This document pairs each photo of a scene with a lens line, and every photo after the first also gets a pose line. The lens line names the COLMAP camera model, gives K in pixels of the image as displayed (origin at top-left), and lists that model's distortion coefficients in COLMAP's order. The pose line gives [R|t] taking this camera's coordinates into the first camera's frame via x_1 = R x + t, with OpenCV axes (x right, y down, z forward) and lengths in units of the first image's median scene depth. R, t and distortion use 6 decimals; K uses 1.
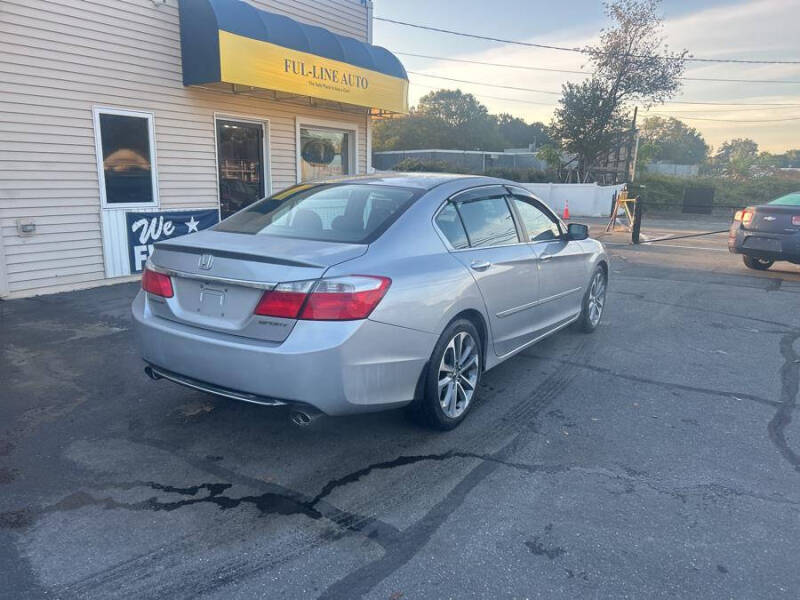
lens RADIAL K [[610.9, 0, 390.0], [0, 610.9, 296.1], [0, 0, 1]] dist [0.051874, -0.057735]
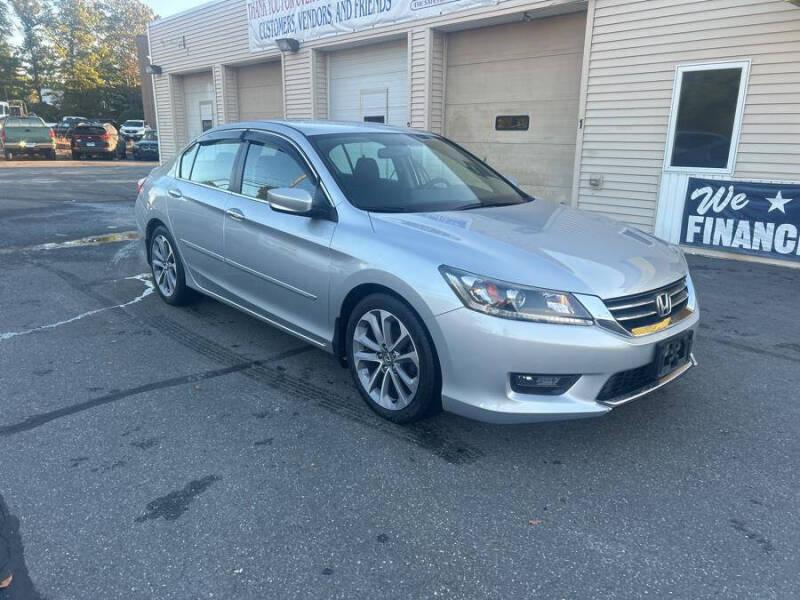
lens RADIAL K [[608.9, 0, 402.3], [0, 608.9, 294.0], [0, 0, 1]] dist [0.046678, -0.052860]
pose [[-0.257029, 0.221726, -0.940624, 0.577796], [-0.201812, 0.939550, 0.276619, -0.136306], [0.945097, 0.260929, -0.196745, 0.800398]]
